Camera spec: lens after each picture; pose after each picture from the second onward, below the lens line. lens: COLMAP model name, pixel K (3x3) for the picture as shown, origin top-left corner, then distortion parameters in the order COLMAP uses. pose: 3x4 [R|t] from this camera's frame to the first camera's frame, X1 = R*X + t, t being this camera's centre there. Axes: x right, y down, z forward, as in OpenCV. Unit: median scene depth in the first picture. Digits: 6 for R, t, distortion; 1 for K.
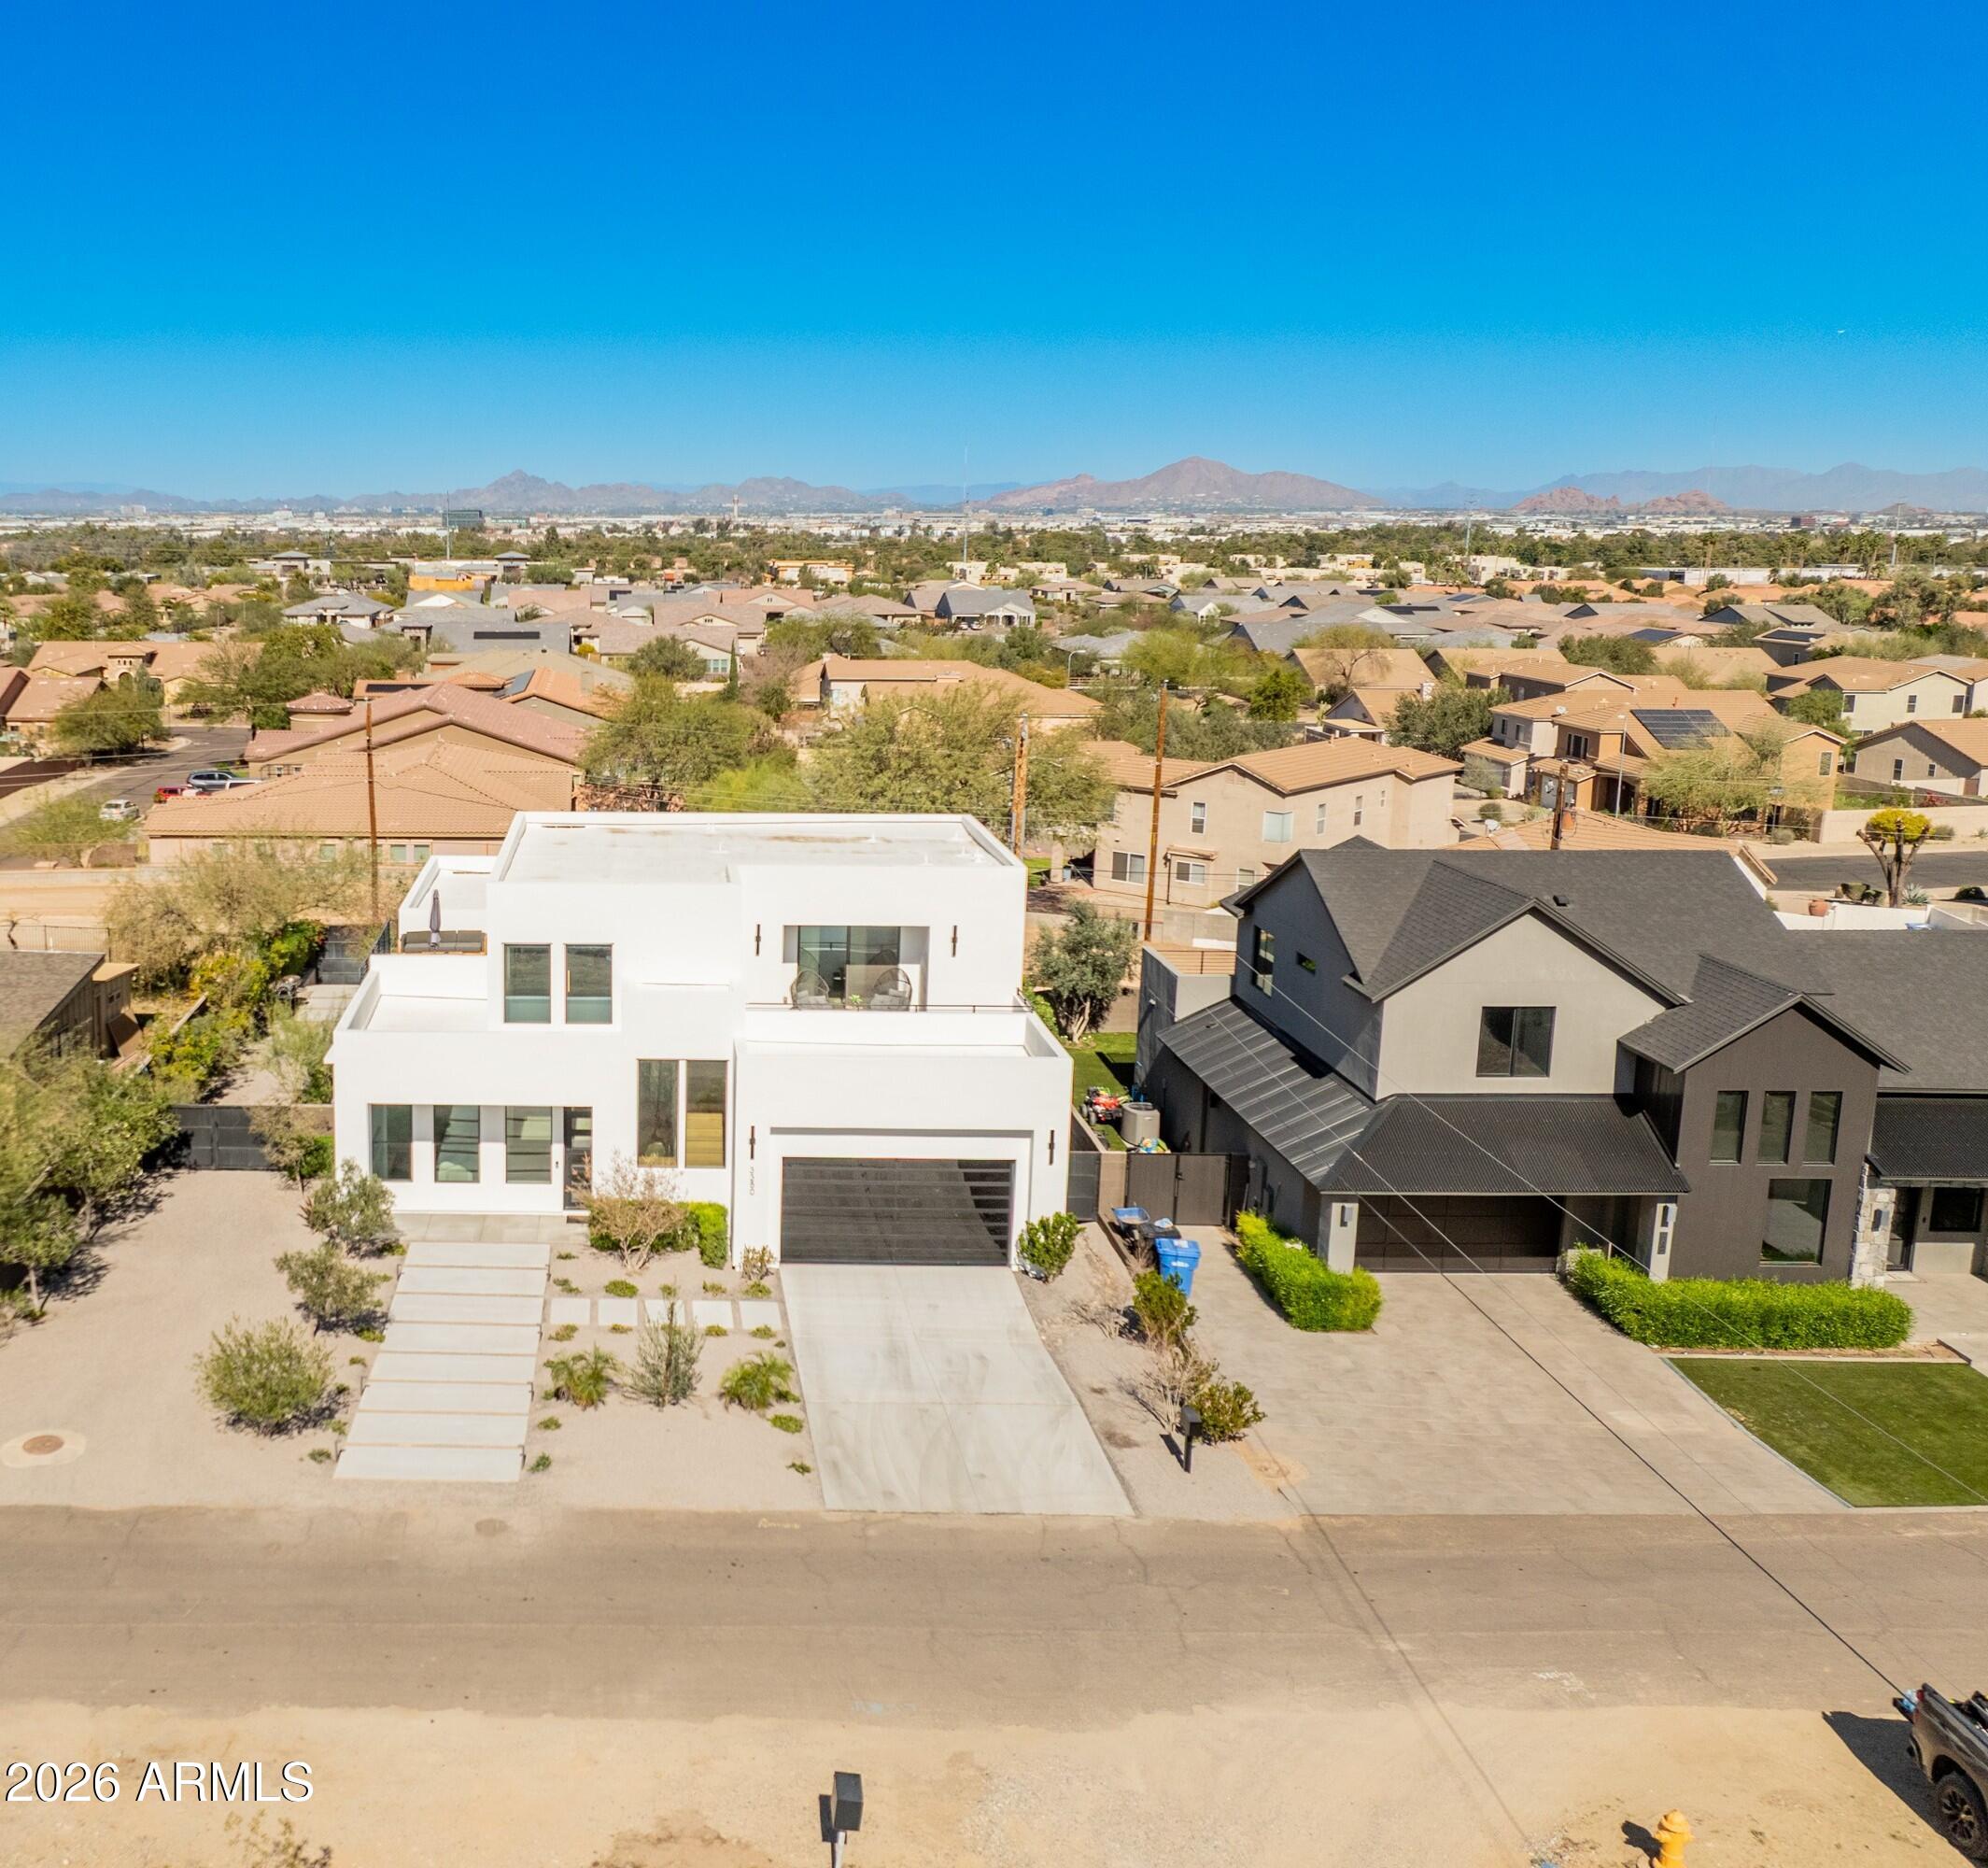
lens RADIAL K [[1909.8, 0, 567.8], [0, 1909.8, 885.3], [0, 0, 1]] dist [0.004423, -0.012438]
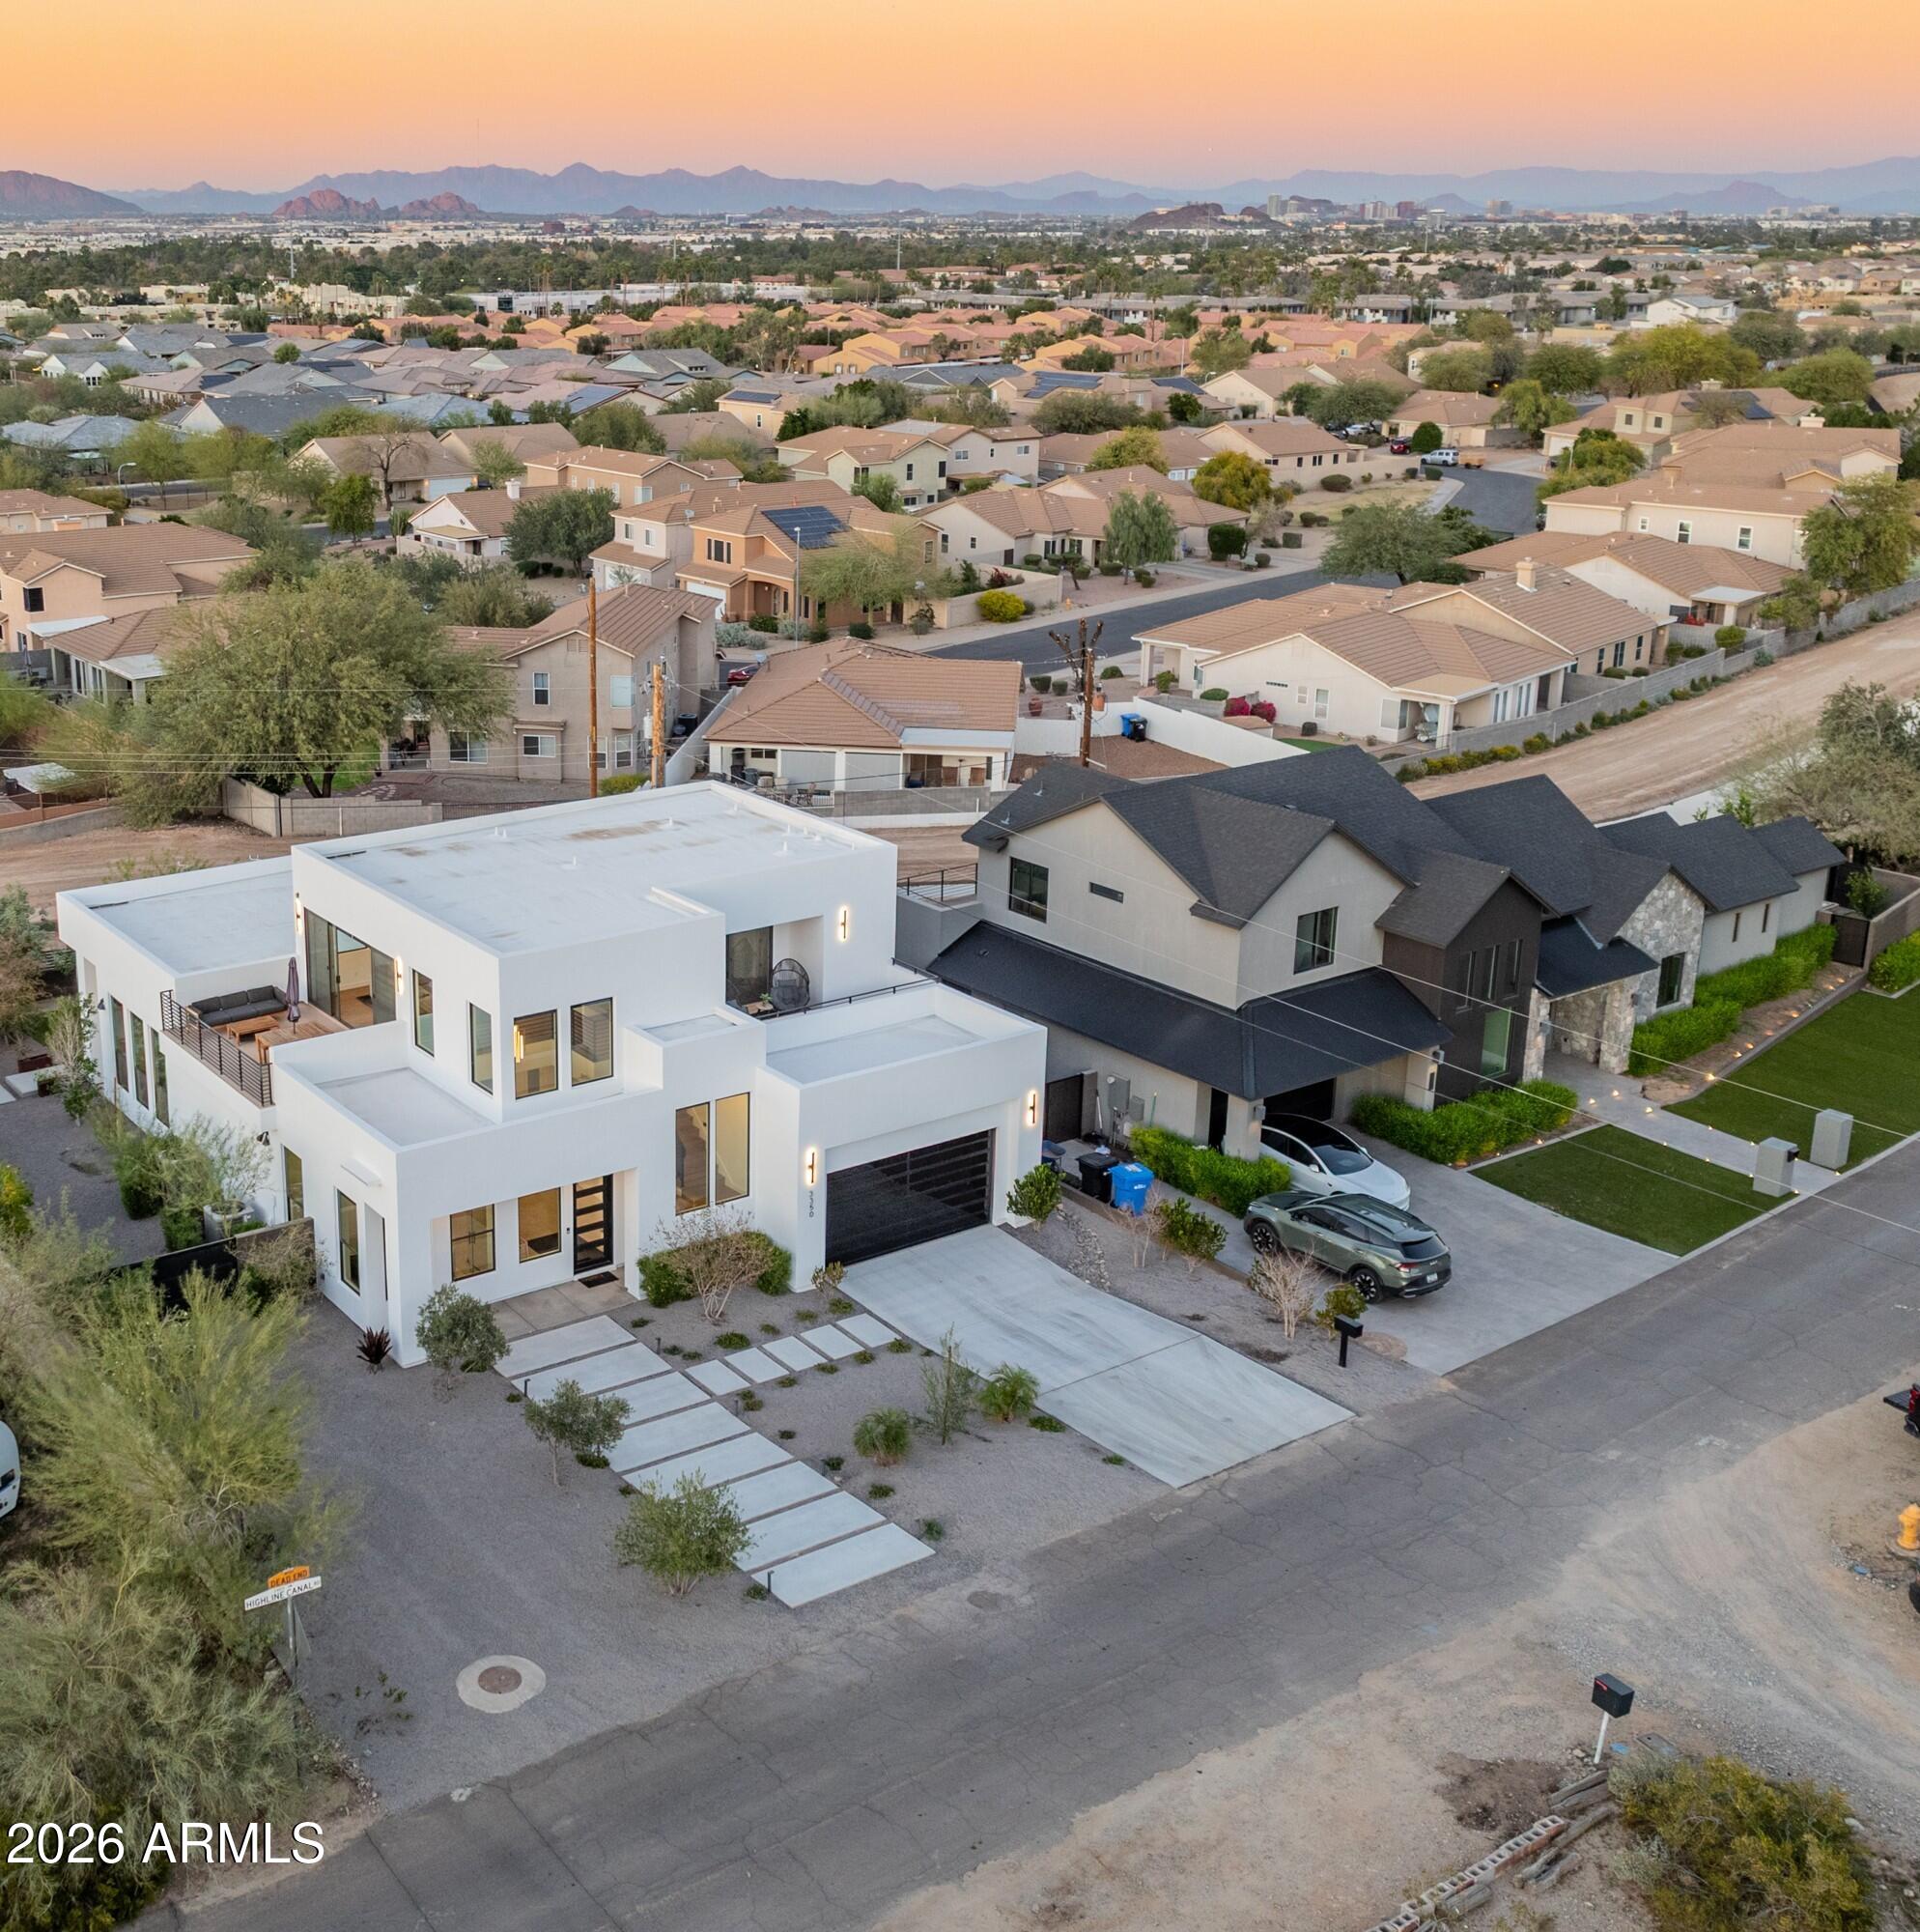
lens RADIAL K [[2238.9, 0, 597.4], [0, 2238.9, 961.8], [0, 0, 1]] dist [0.016719, -0.028750]
pose [[0.832081, -0.182177, 0.523882, -0.607012], [0.114873, 0.980644, 0.158561, -0.176343], [-0.542628, -0.071756, 0.836903, 0.074049]]
